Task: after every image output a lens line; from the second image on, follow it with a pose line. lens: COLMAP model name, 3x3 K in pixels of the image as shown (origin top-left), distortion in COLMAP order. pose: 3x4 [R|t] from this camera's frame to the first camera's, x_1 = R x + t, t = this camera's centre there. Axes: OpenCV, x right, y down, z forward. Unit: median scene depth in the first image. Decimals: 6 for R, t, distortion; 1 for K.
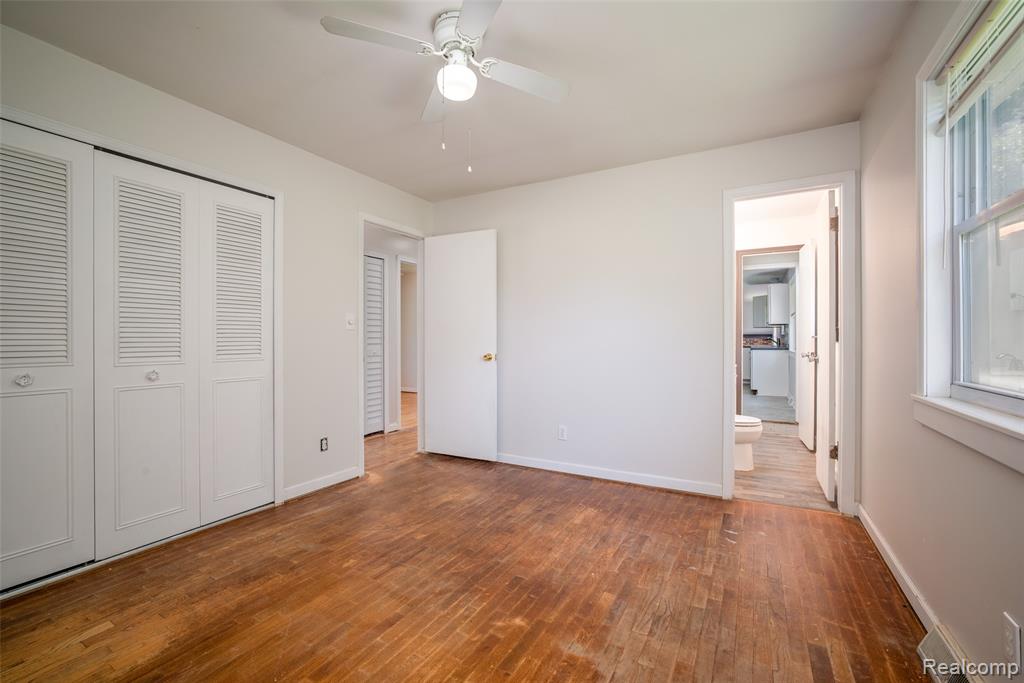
lens RADIAL K [[428.5, 0, 517.6], [0, 428.5, 337.8], [0, 0, 1]] dist [-0.004194, -0.000137]
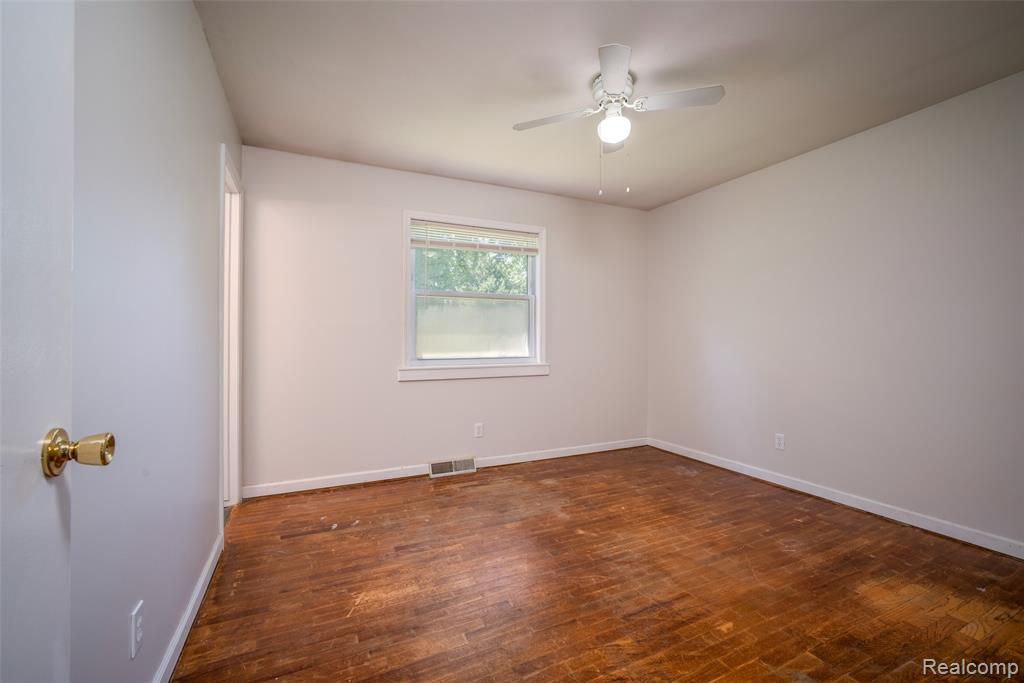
lens RADIAL K [[428.5, 0, 514.3], [0, 428.5, 342.0], [0, 0, 1]] dist [-0.004194, -0.000137]
pose [[-0.811514, -0.000881, 0.584332, -0.544111], [-0.002219, 0.999996, -0.001574, 0.010734], [-0.584329, -0.002574, -0.811513, 1.888824]]
